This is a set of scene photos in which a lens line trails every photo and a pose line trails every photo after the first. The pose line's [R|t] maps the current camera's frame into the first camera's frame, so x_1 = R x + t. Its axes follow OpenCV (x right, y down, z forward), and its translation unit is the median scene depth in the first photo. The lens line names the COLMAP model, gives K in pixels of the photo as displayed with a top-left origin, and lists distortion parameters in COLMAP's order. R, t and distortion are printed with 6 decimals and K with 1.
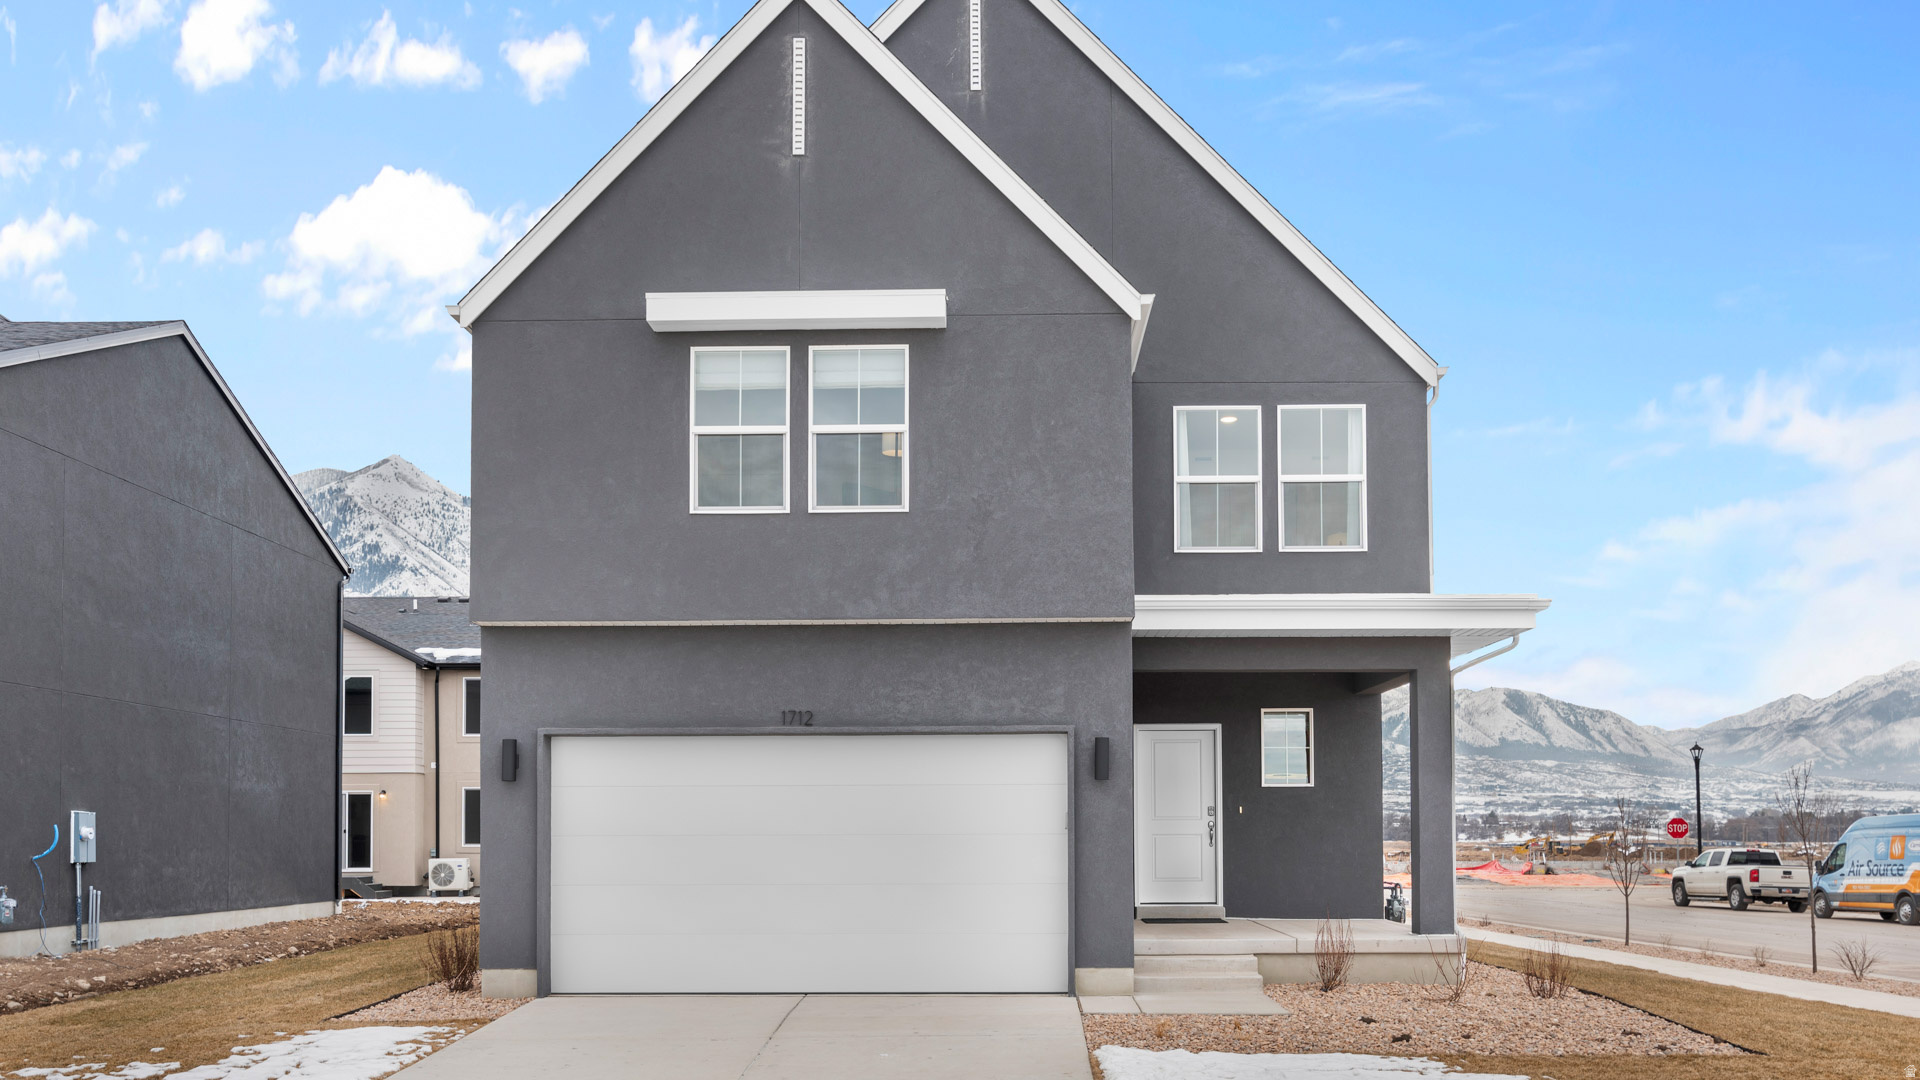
lens RADIAL K [[1551.7, 0, 958.0], [0, 1551.7, 537.3], [0, 0, 1]] dist [0.010132, -0.007600]
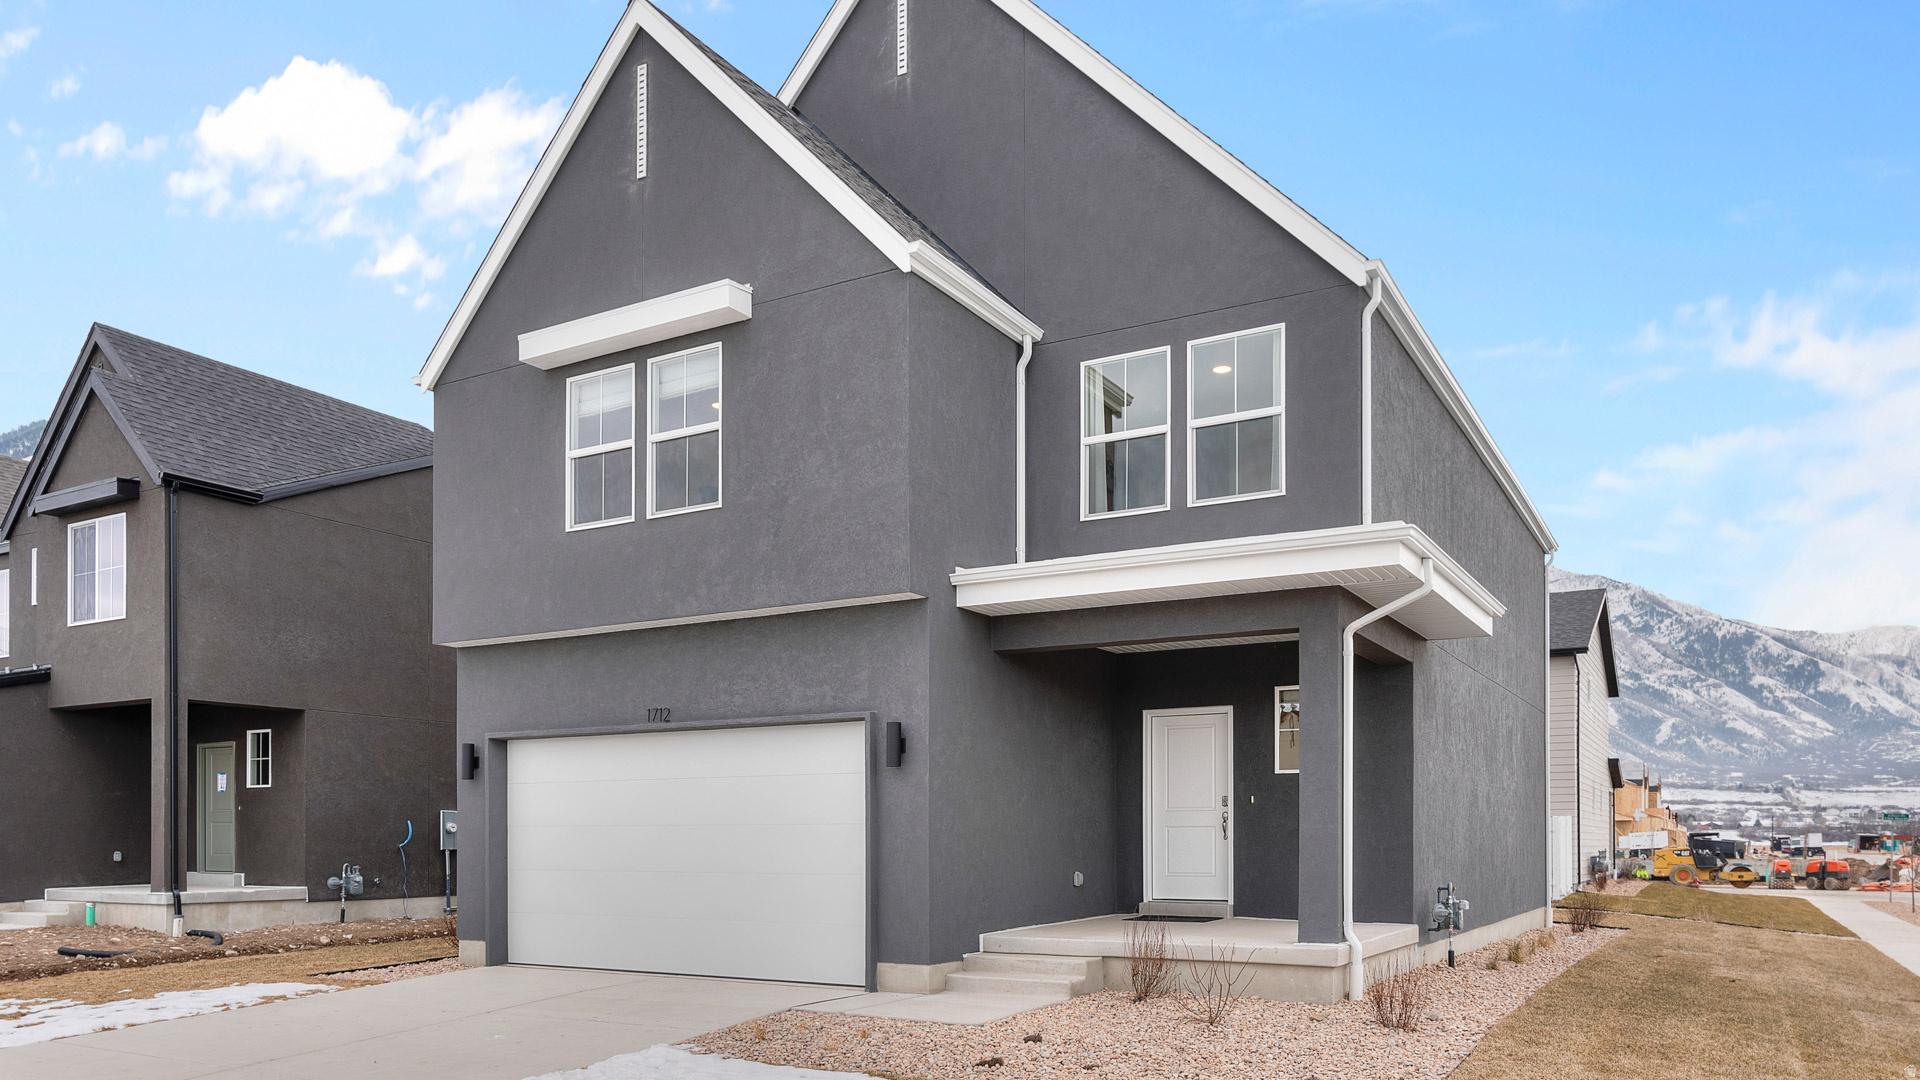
lens RADIAL K [[1342.0, 0, 968.7], [0, 1342.0, 647.9], [0, 0, 1]] dist [0.003107, 0.002548]
pose [[0.879149, -0.064938, -0.472103, 0.509212], [0.088035, 0.995752, 0.026973, 0.064406], [0.468346, -0.065275, 0.881131, 0.297323]]
